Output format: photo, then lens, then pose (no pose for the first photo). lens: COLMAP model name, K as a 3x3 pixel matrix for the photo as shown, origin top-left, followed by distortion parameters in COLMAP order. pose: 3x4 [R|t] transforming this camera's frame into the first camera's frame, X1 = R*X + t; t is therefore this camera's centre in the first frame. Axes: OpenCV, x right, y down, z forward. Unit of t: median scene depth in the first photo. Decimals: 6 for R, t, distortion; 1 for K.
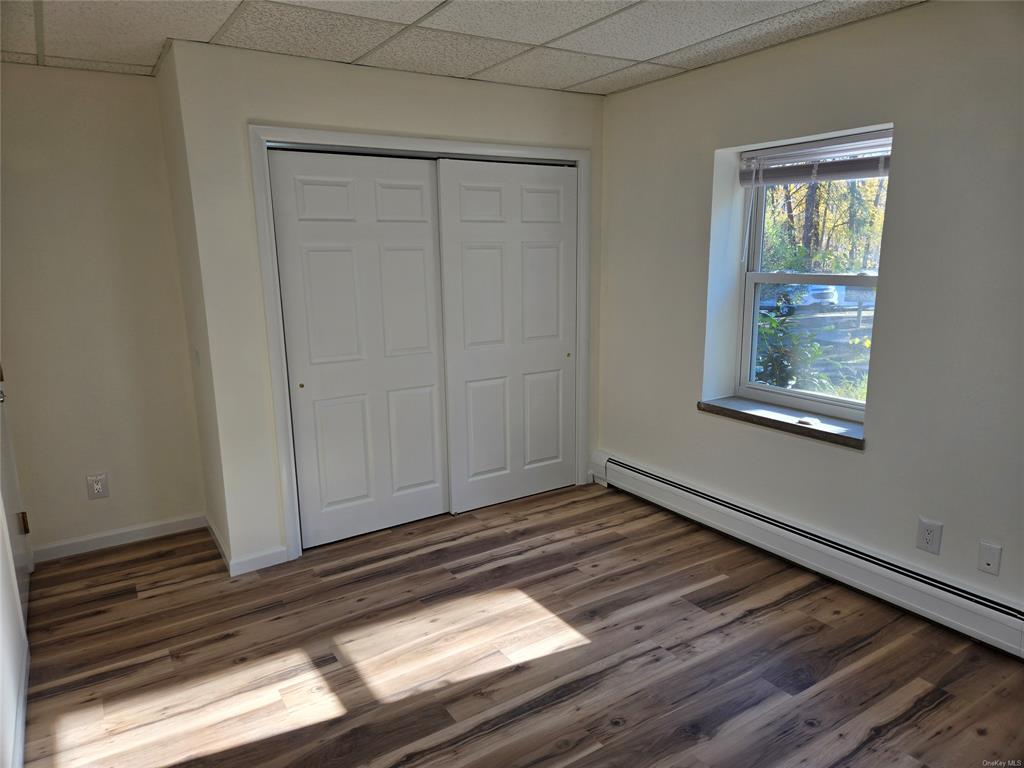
lens RADIAL K [[689.1, 0, 509.7], [0, 689.1, 387.2], [0, 0, 1]] dist [0.041453, -0.010170]
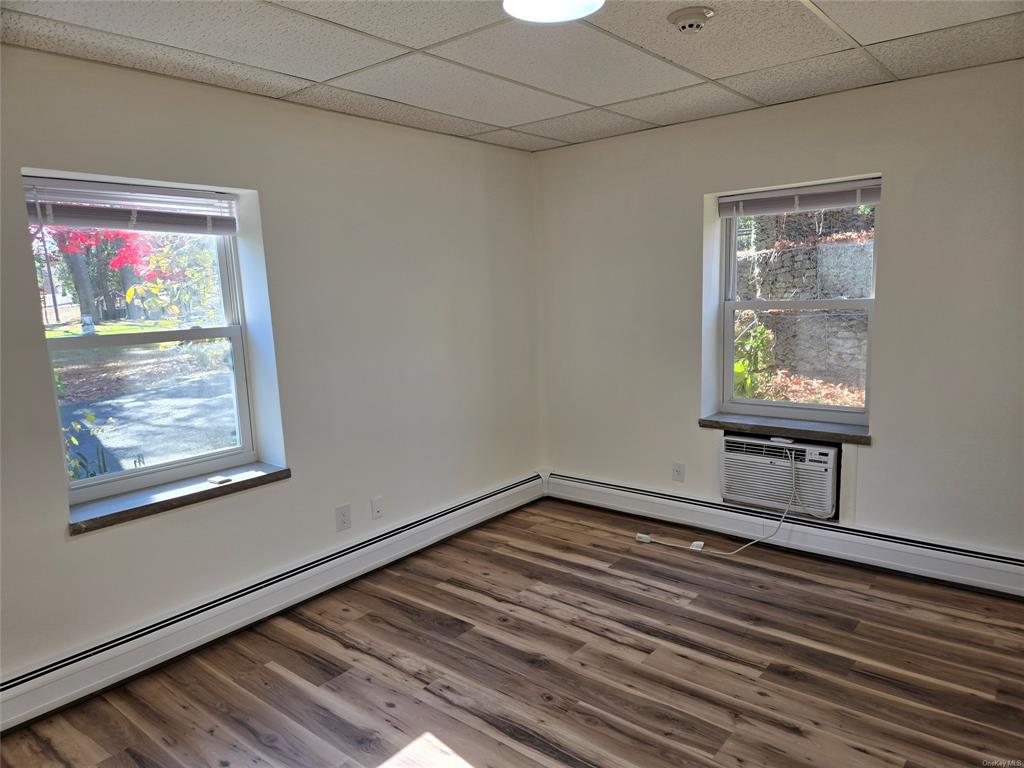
lens RADIAL K [[689.1, 0, 531.6], [0, 689.1, 388.9], [0, 0, 1]] dist [0.041453, -0.010170]
pose [[-0.324644, -0.118709, 0.938357, -0.649373], [0.231140, 0.952056, 0.200409, -0.179051], [-0.917159, 0.281953, -0.281641, 0.926132]]
